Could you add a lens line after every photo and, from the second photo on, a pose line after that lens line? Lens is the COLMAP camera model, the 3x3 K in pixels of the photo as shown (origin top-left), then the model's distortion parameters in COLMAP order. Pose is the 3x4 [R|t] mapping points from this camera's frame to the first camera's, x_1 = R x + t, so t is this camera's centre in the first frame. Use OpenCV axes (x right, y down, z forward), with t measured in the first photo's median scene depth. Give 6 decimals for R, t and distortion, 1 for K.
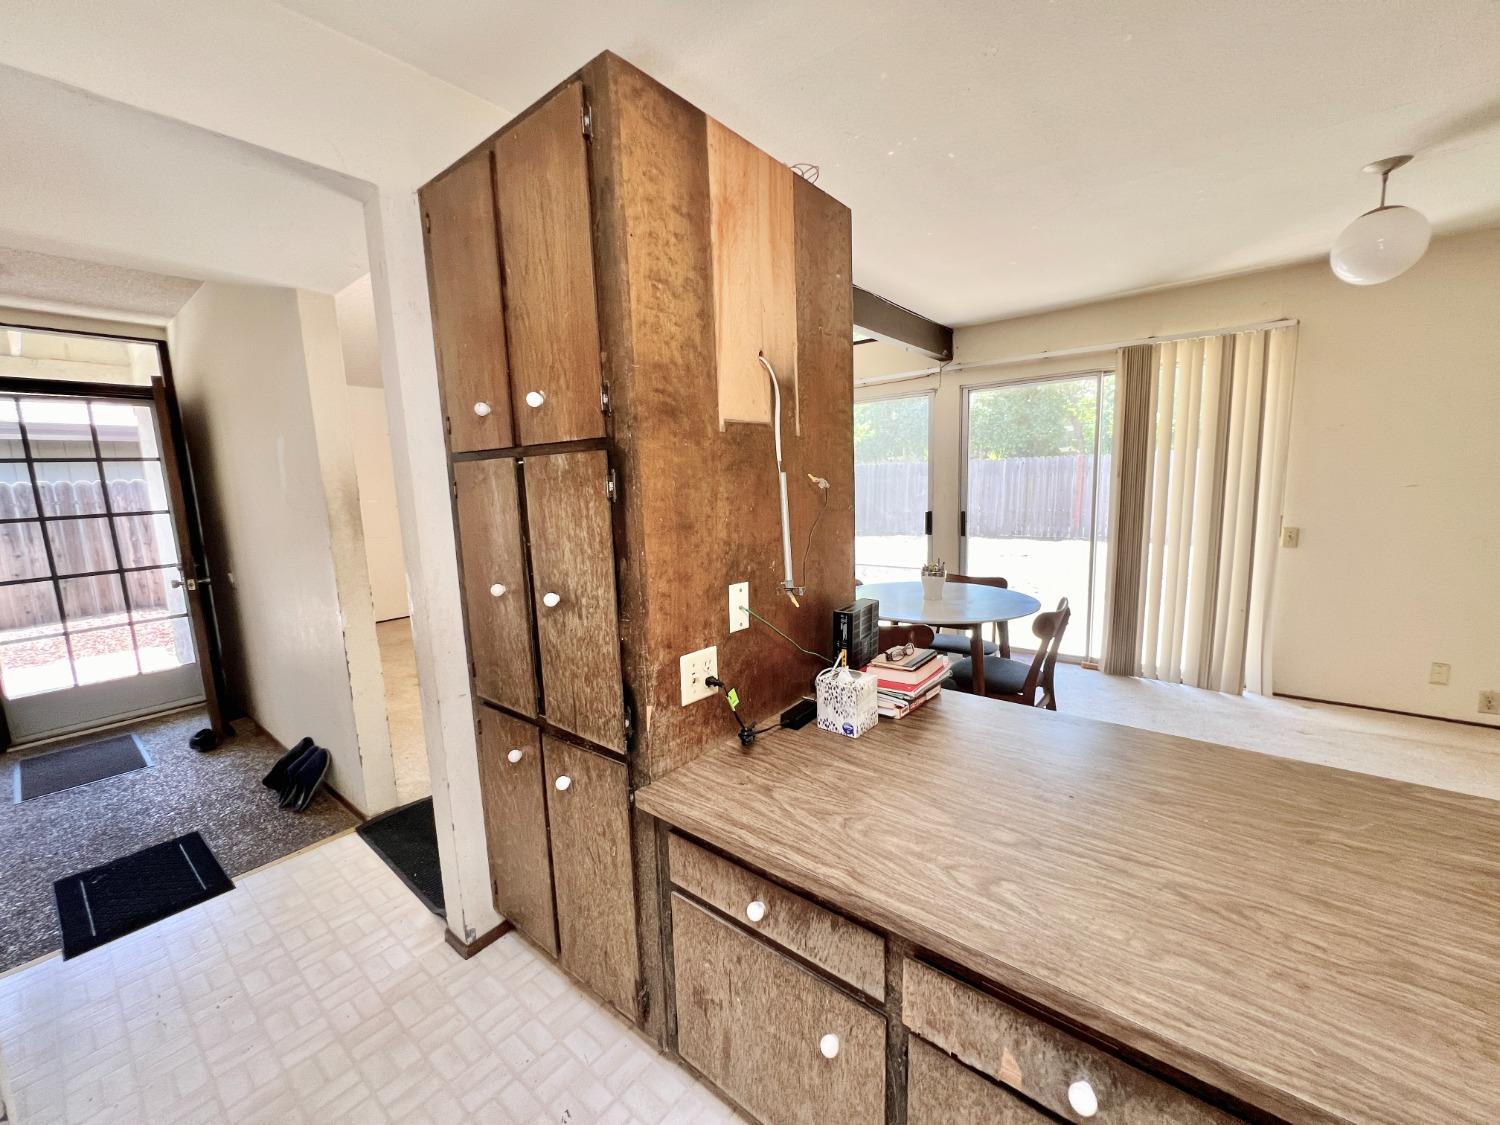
lens RADIAL K [[598.4, 0, 750.6], [0, 598.4, 564.6], [0, 0, 1]] dist [-0.001491, 0.000558]
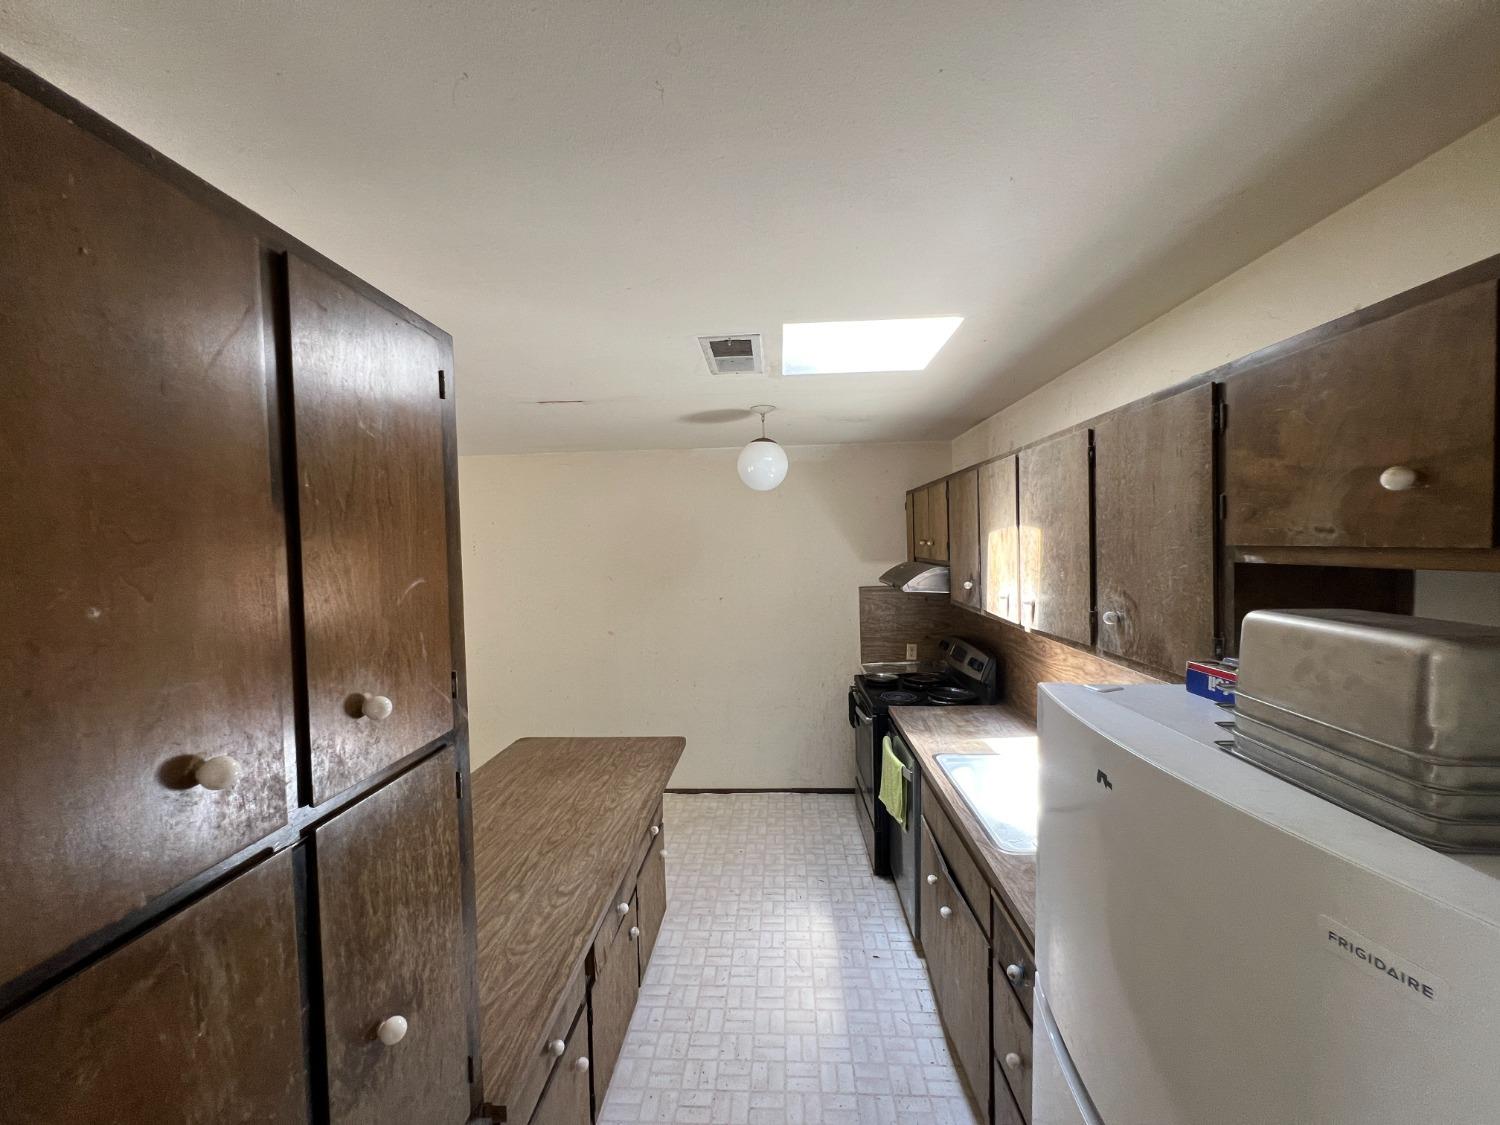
lens RADIAL K [[598.4, 0, 754.9], [0, 598.4, 565.5], [0, 0, 1]] dist [-0.001491, 0.000558]
pose [[-0.589946, 0.013778, 0.807325, -0.623869], [0.155794, 0.983009, 0.097069, -0.240622], [-0.792270, 0.183041, -0.582069, 0.588965]]
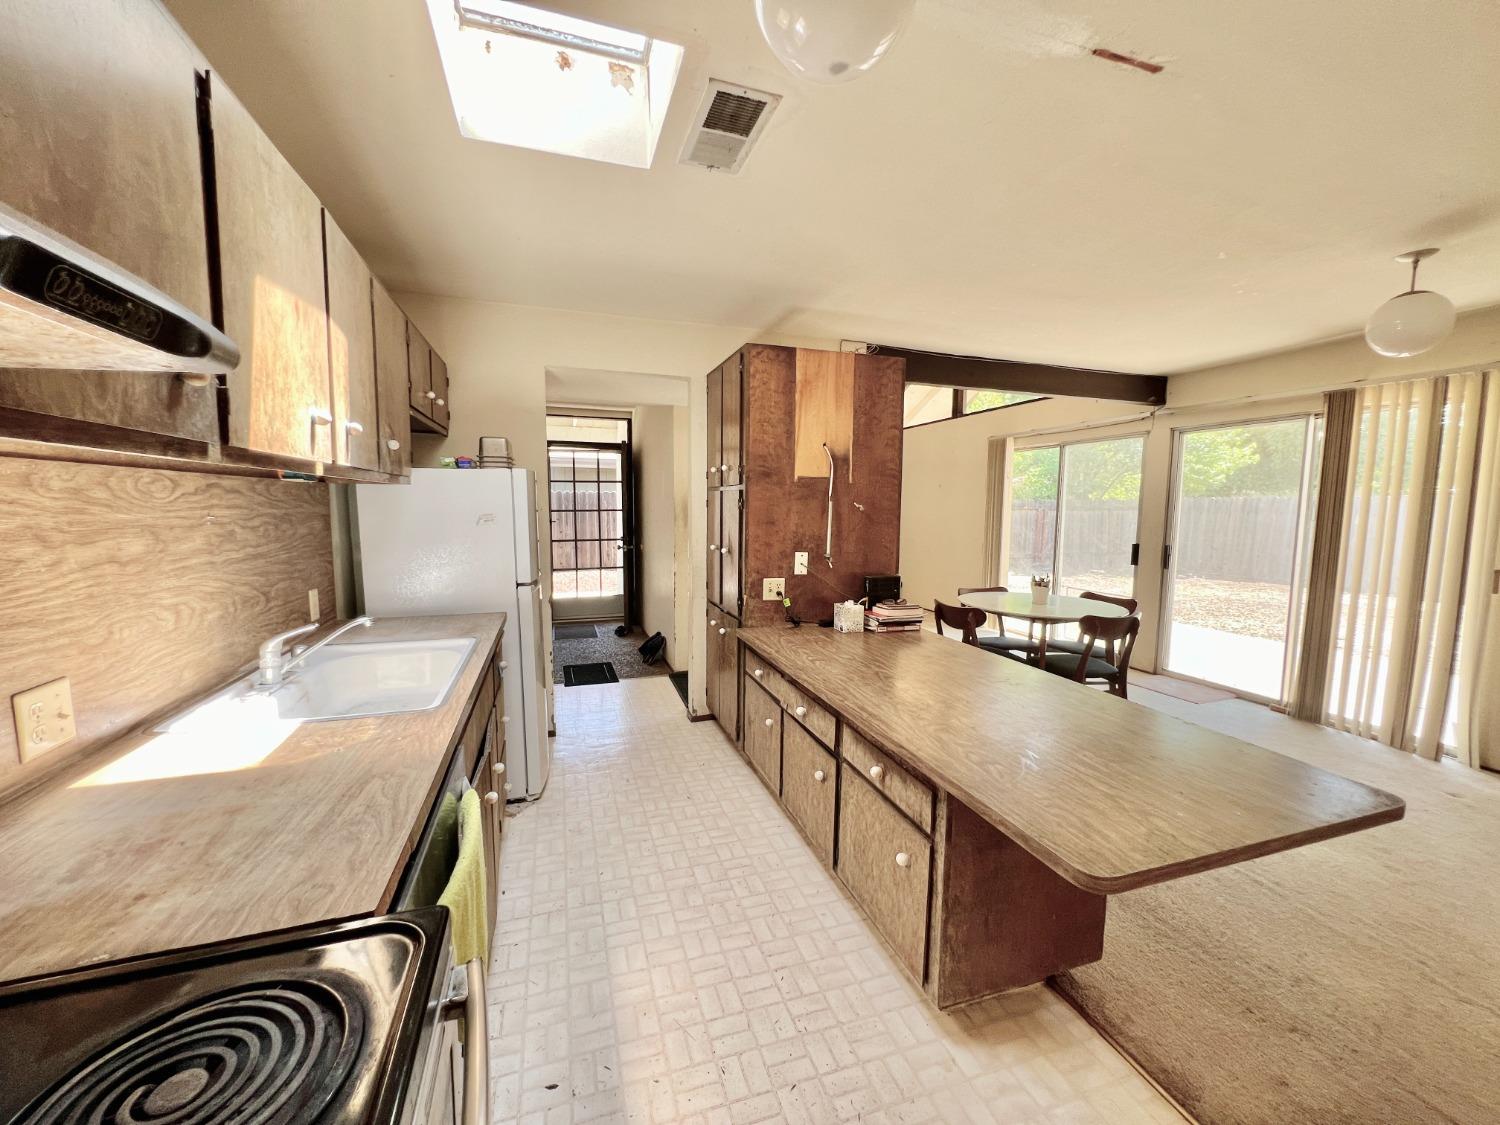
lens RADIAL K [[598.4, 0, 751.9], [0, 598.4, 564.3], [0, 0, 1]] dist [-0.001491, 0.000558]
pose [[0.839259, 0.095350, -0.535306, 0.625861], [-0.114754, 0.993390, -0.002967, 0.064699], [0.531485, 0.063919, 0.844653, -0.570943]]
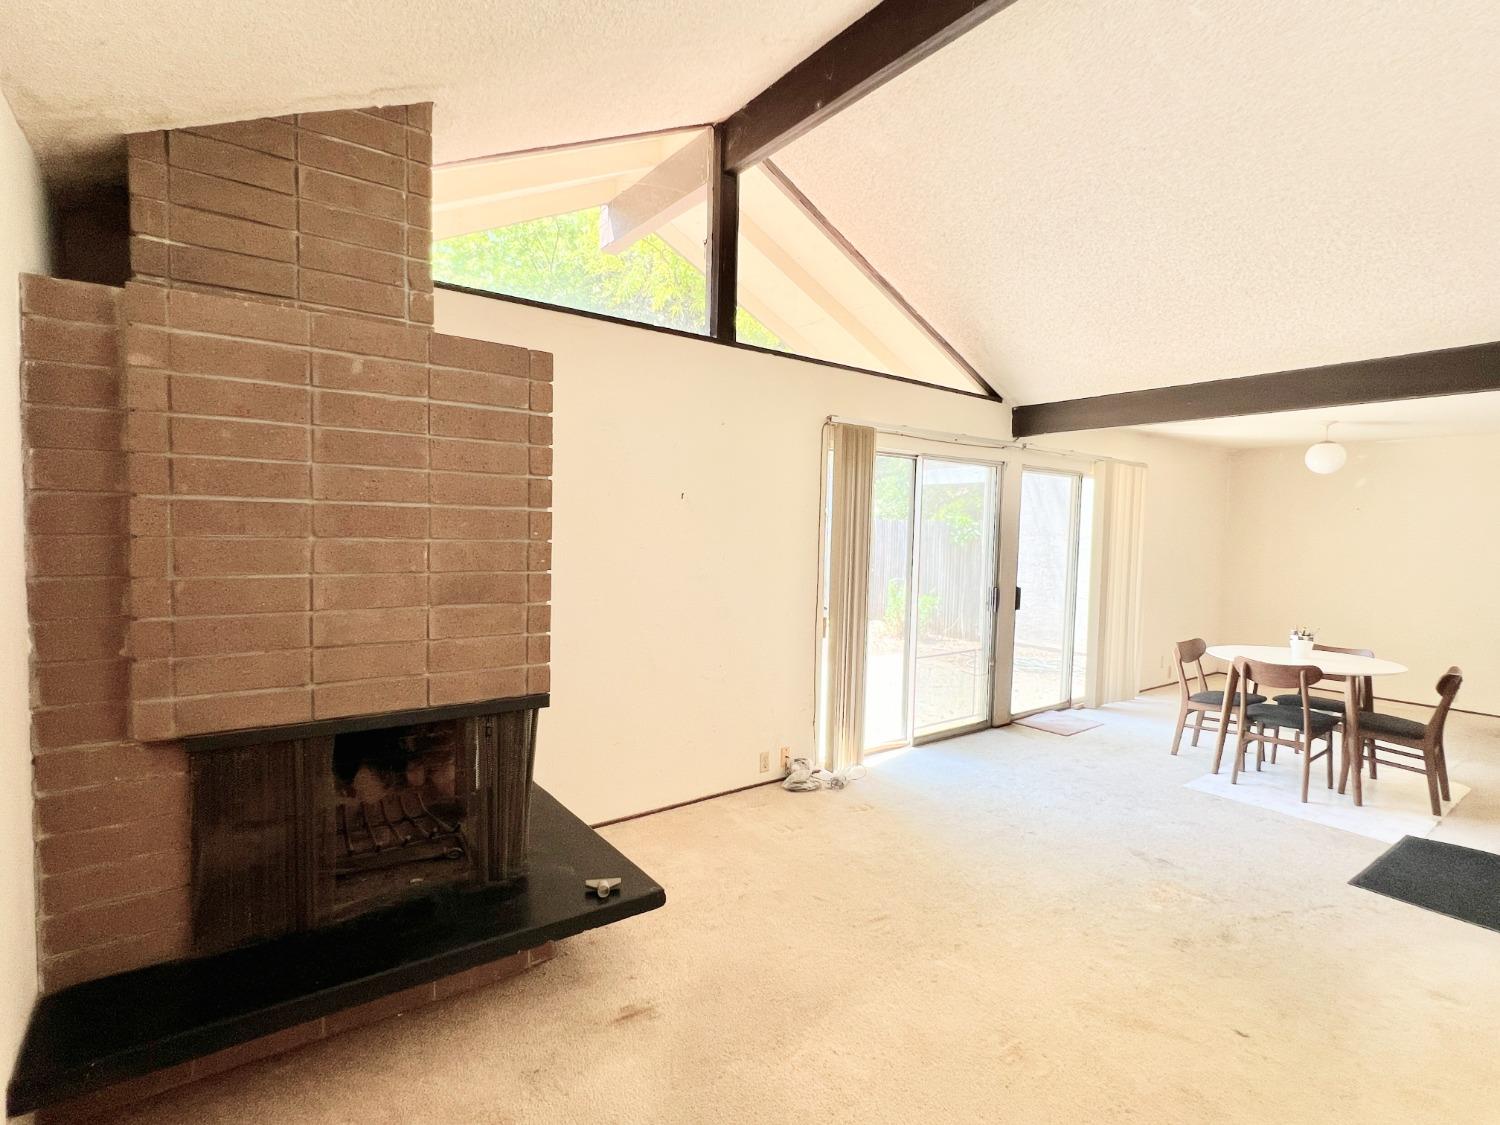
lens RADIAL K [[706.4, 0, 755.1], [0, 706.4, 577.7], [0, 0, 1]] dist [-0.002183, 0.001414]
pose [[0.255878, -0.027303, 0.966323, -1.852312], [0.110856, 0.993836, -0.001273, -0.306351], [-0.960332, 0.107449, 0.257327, 2.269424]]
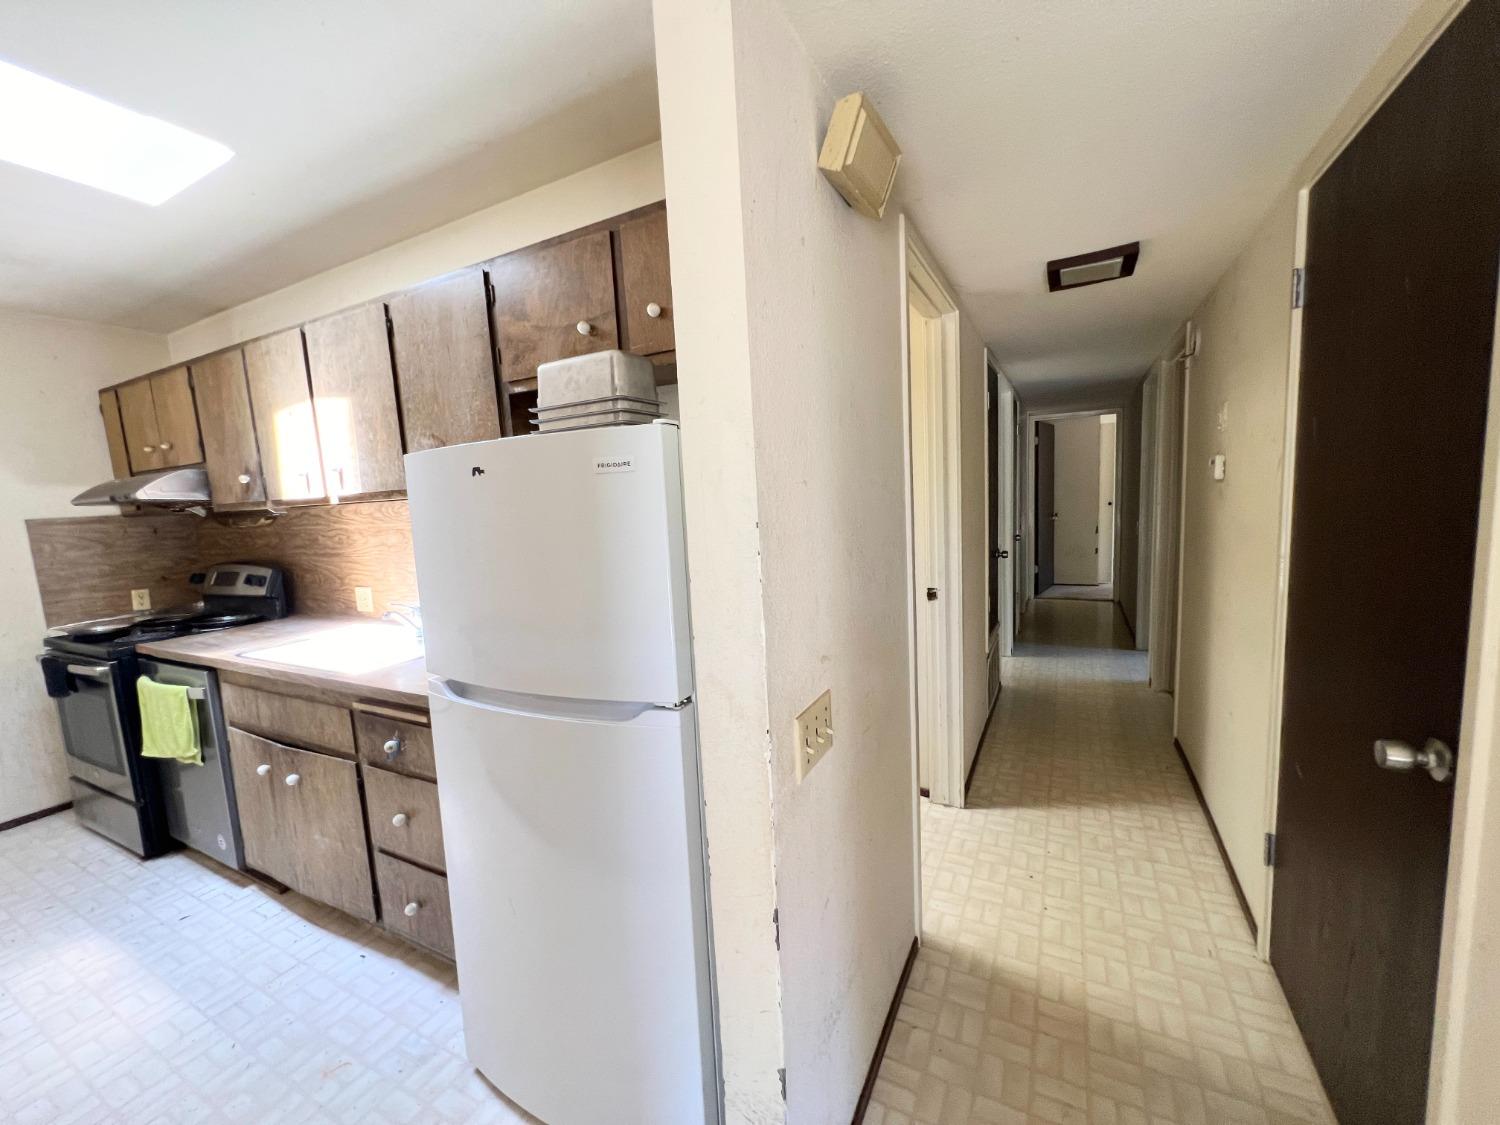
lens RADIAL K [[598.4, 0, 748.5], [0, 598.4, 562.0], [0, 0, 1]] dist [-0.001491, 0.000558]
pose [[-0.977602, 0.104745, -0.182544, -0.593943], [0.055004, 0.964367, 0.258787, -0.104736], [0.203146, 0.242950, -0.948529, 0.822323]]
